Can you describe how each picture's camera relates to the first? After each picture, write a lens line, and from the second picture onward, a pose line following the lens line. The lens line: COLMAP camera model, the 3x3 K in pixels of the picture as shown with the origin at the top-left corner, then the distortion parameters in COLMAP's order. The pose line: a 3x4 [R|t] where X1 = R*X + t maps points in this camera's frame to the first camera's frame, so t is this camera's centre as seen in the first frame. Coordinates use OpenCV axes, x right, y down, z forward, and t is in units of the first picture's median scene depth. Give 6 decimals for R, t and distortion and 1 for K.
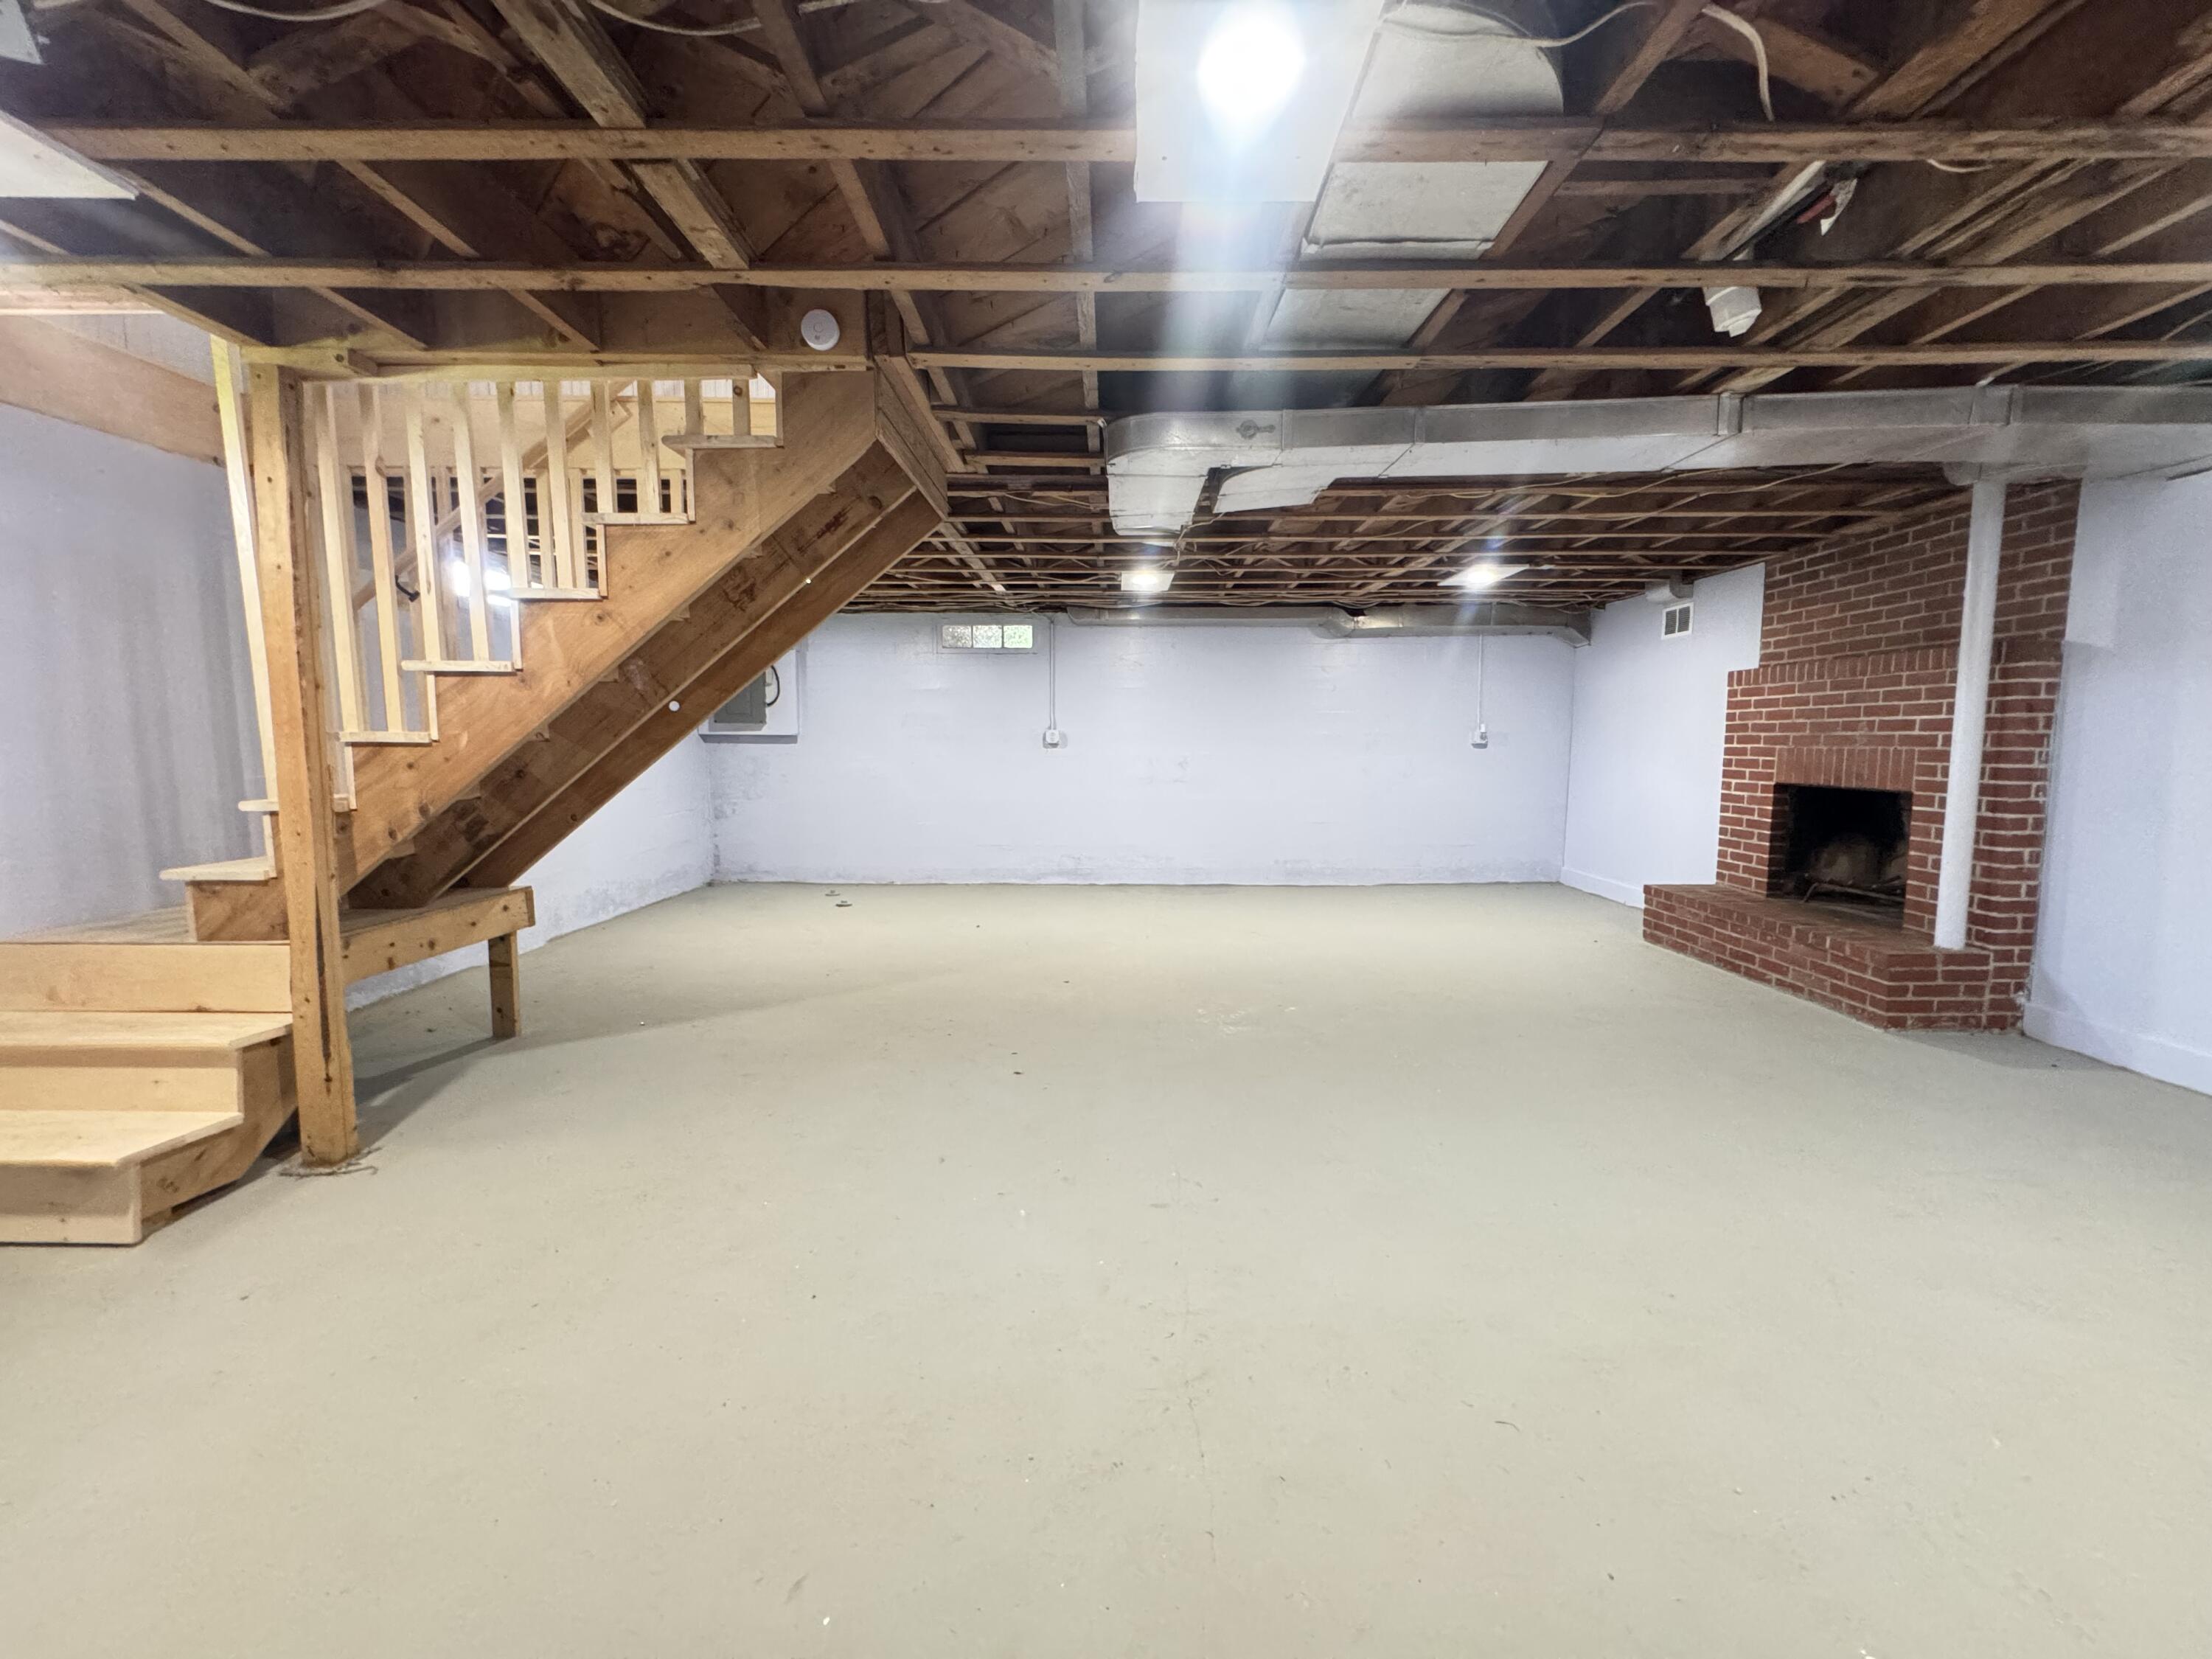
lens RADIAL K [[889.2, 0, 1110.4], [0, 889.2, 827.0], [0, 0, 1]] dist [-0.005826, 0.000652]
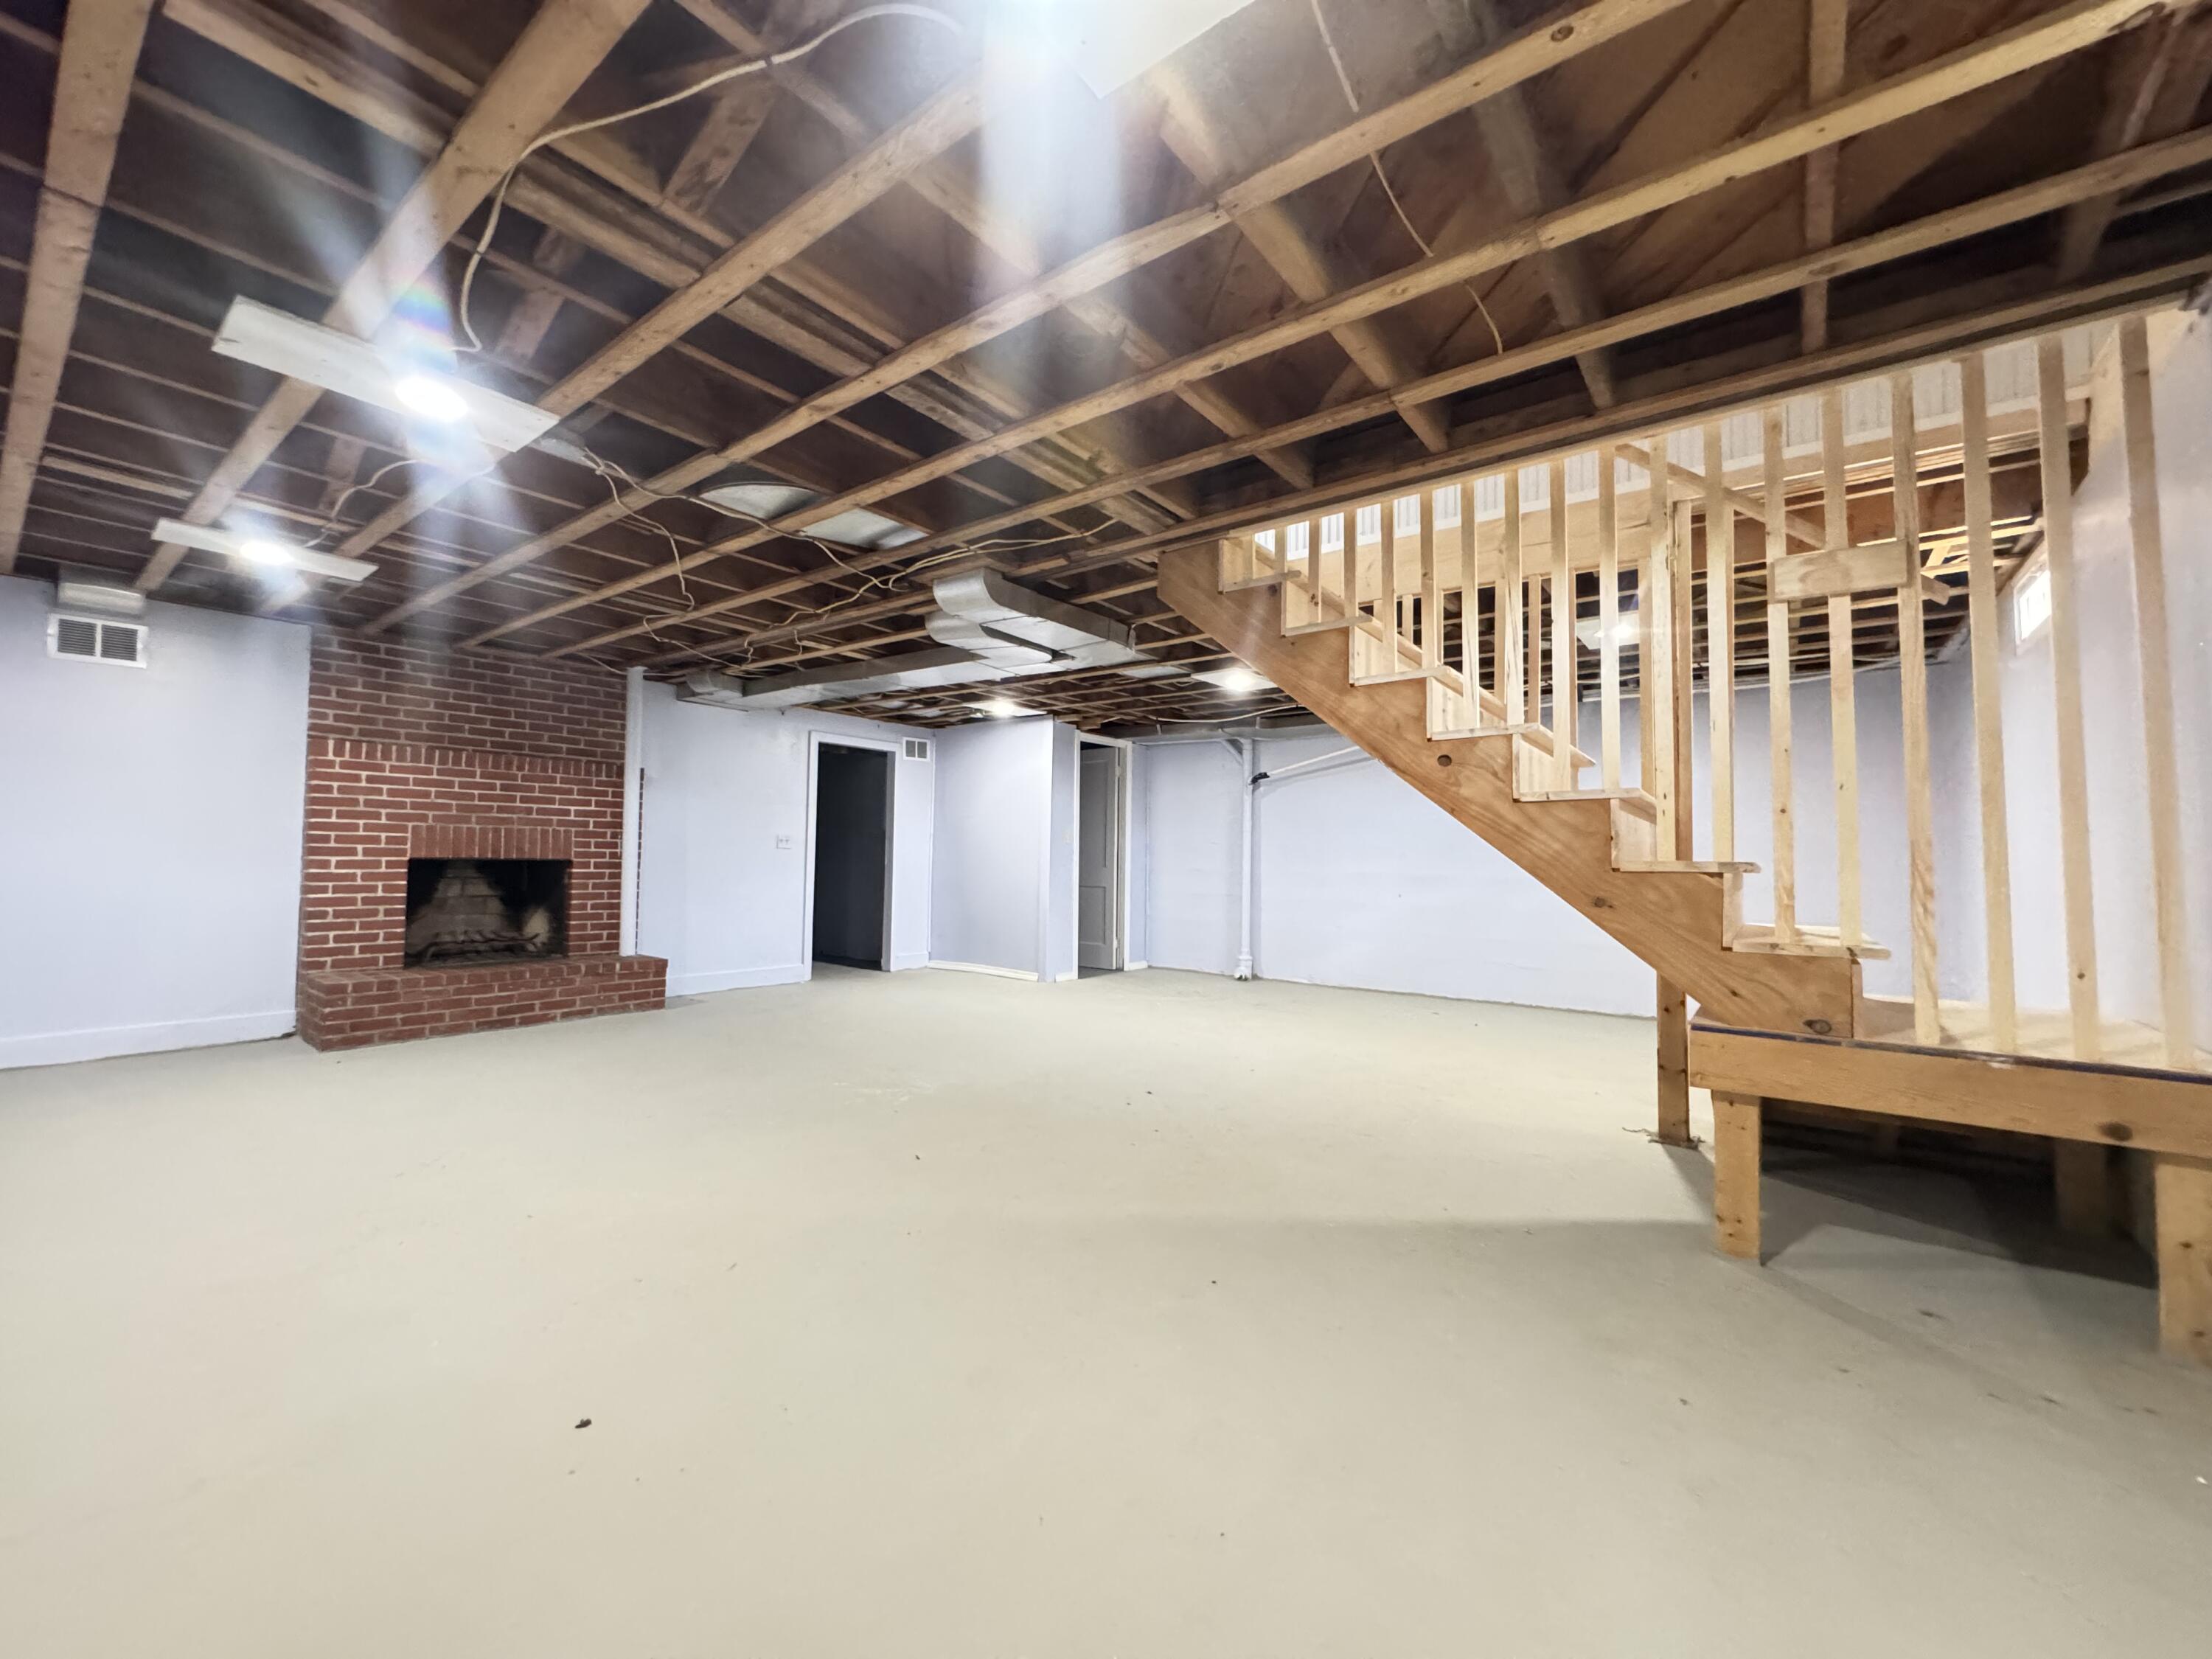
lens RADIAL K [[889.2, 0, 1110.4], [0, 889.2, 827.0], [0, 0, 1]] dist [-0.005826, 0.000652]
pose [[-0.799577, 0.011041, 0.600462, -0.543285], [0.045053, 0.998116, 0.041639, -0.093859], [-0.598872, 0.060346, -0.798568, 1.354951]]
